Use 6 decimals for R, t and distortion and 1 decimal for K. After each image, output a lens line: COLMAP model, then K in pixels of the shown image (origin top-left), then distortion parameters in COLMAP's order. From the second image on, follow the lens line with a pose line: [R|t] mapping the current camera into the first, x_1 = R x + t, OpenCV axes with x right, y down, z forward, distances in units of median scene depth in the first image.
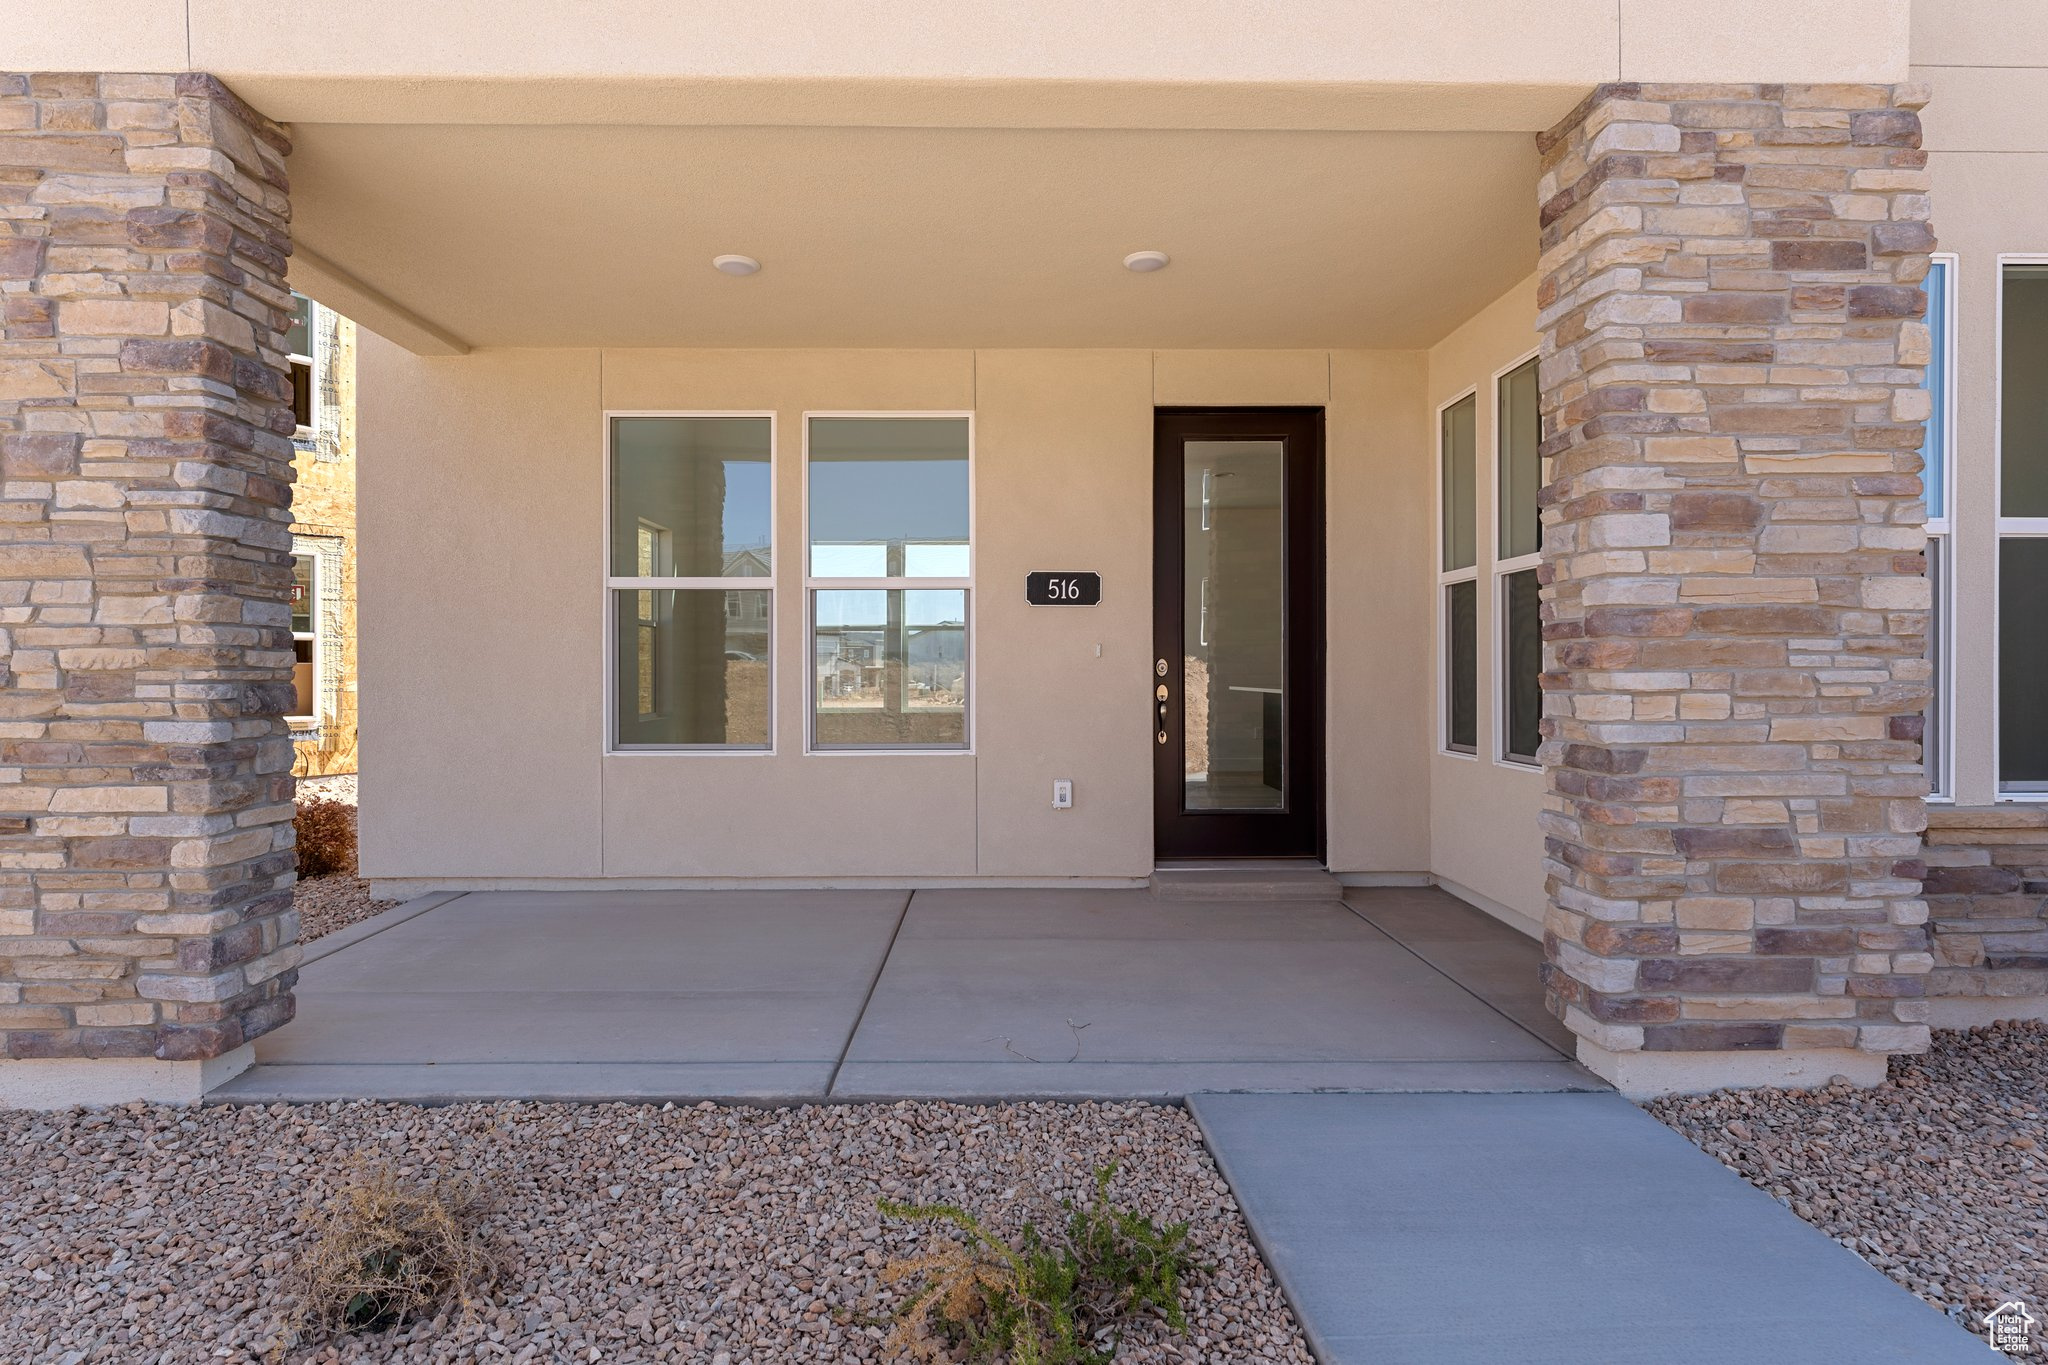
lens RADIAL K [[1000.4, 0, 1024.0], [0, 1000.4, 682.5], [0, 0, 1]] dist [-0.000462, -0.000086]
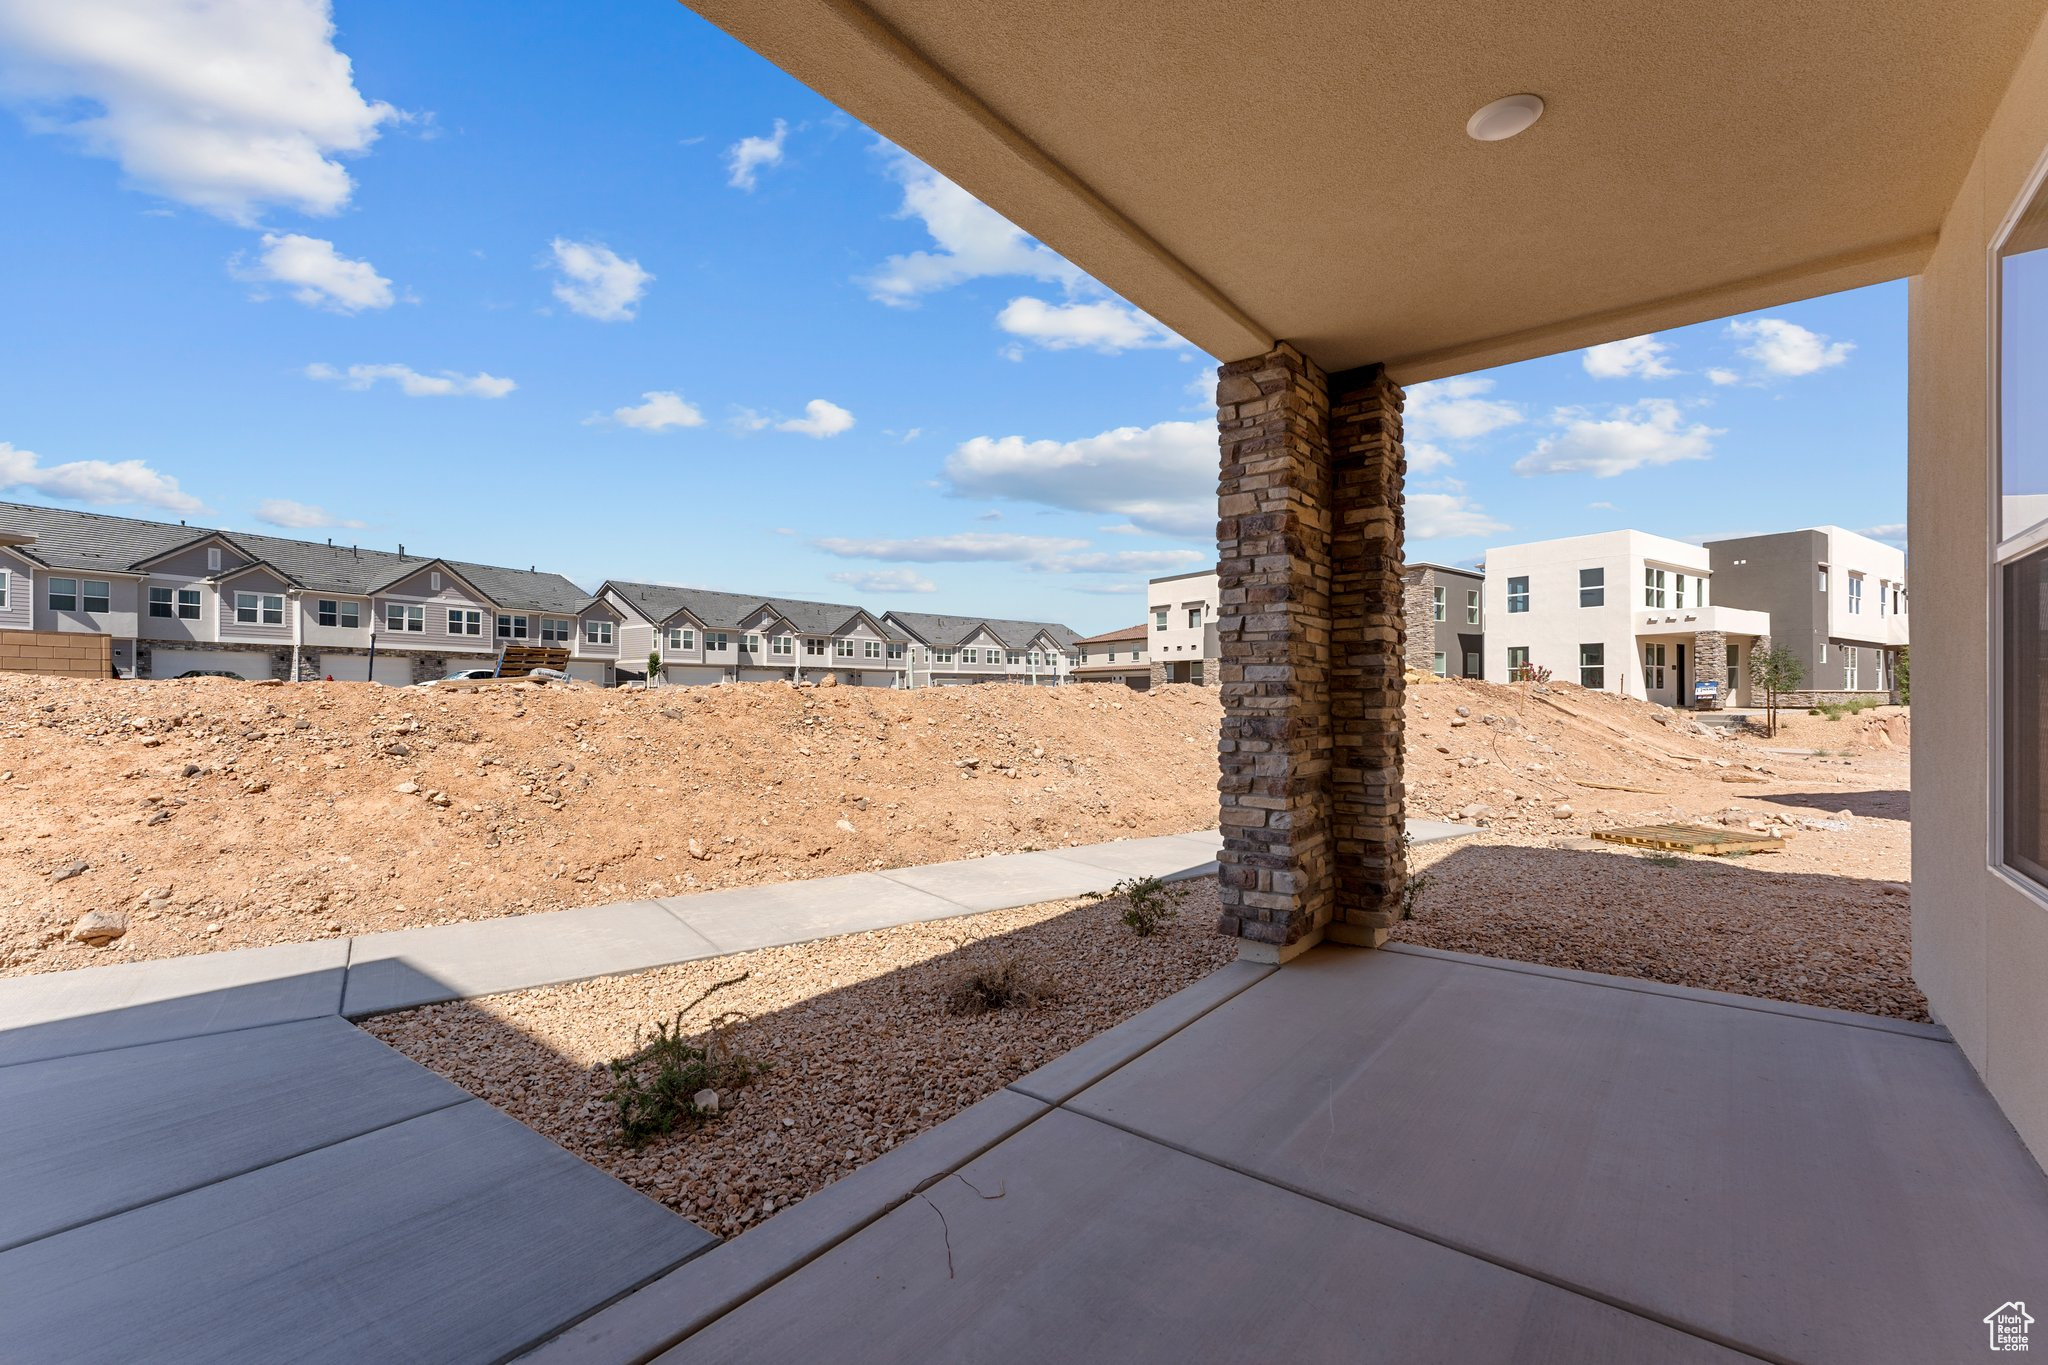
lens RADIAL K [[861.2, 0, 1024.0], [0, 861.2, 682.5], [0, 0, 1]] dist [0.000172, 0.000012]
pose [[-0.637759, -0.003552, -0.770228, 0.514044], [0.001370, 0.999983, -0.005746, -0.046963], [0.770235, -0.004719, -0.637743, 1.565425]]
